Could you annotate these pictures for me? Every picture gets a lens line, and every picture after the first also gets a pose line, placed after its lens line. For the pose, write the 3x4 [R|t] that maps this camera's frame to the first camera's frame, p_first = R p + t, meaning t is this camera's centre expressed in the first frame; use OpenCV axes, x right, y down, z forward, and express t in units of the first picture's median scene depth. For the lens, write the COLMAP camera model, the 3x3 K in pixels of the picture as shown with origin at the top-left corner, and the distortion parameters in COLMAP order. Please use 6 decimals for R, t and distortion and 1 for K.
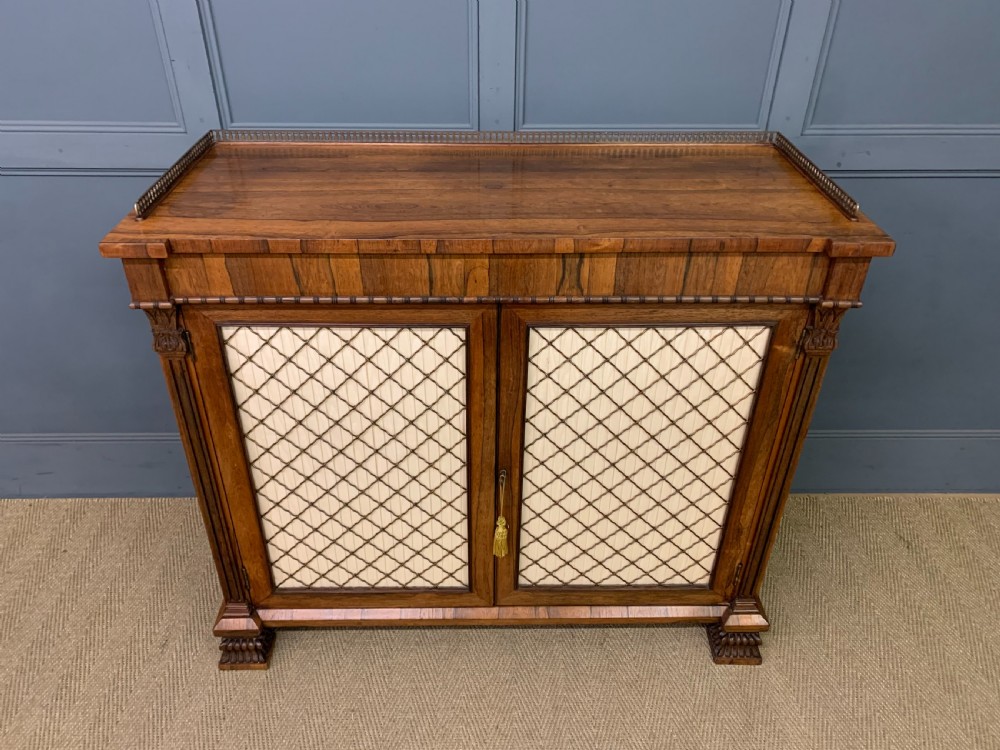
lens RADIAL K [[771.7, 0, 492.6], [0, 771.7, 367.7], [0, 0, 1]] dist [0.046995, -0.042412]
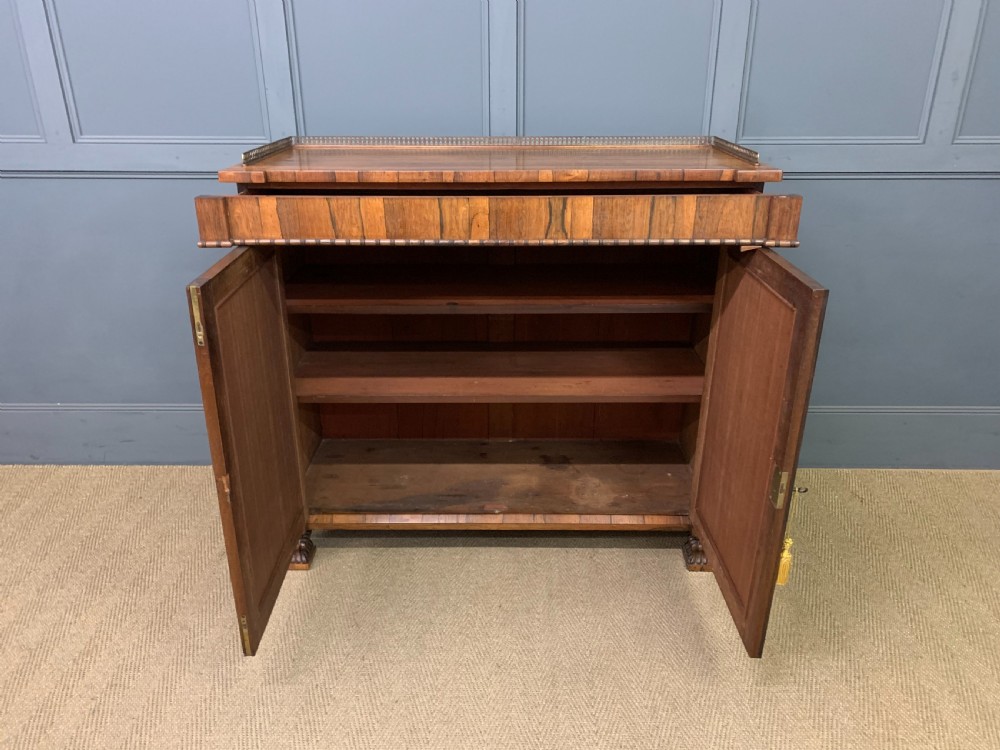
lens RADIAL K [[771.7, 0, 499.0], [0, 771.7, 376.0], [0, 0, 1]] dist [0.046995, -0.042412]
pose [[0.999625, 0.002115, -0.027299, 0.040436], [-0.007236, 0.981974, -0.188876, 0.388693], [0.026407, 0.189003, 0.981621, -0.258382]]
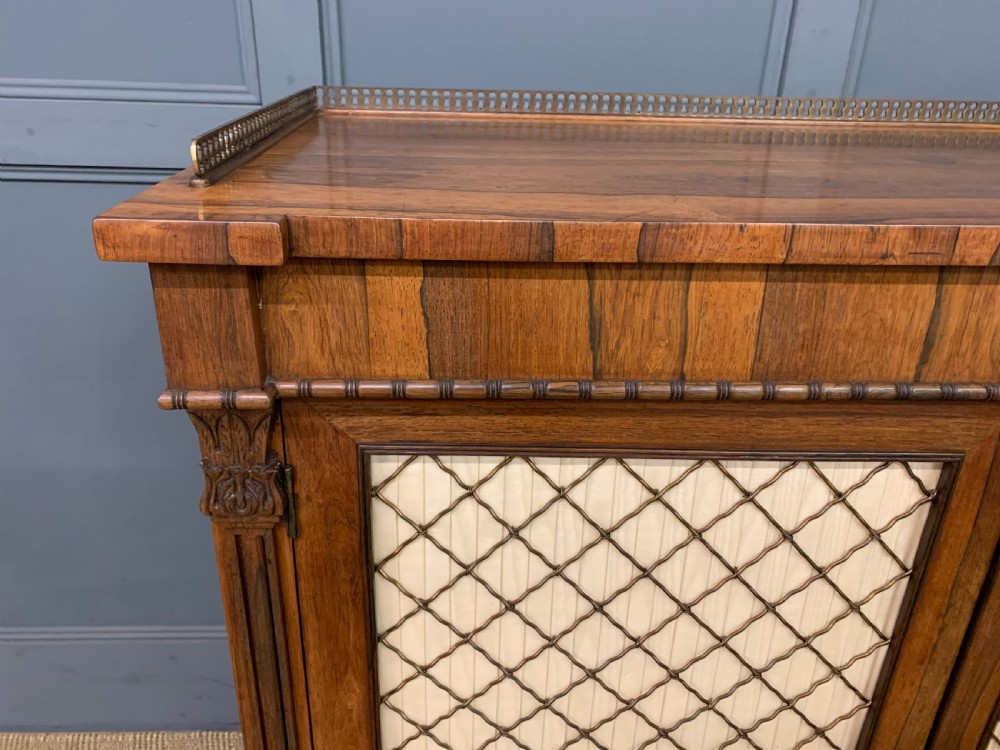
lens RADIAL K [[771.7, 0, 493.7], [0, 771.7, 373.8], [0, 0, 1]] dist [0.046995, -0.042412]
pose [[0.999620, 0.009906, 0.025715, -0.273021], [-0.006033, 0.989185, -0.146547, -0.033203], [-0.026889, 0.146336, 0.988869, 0.539908]]
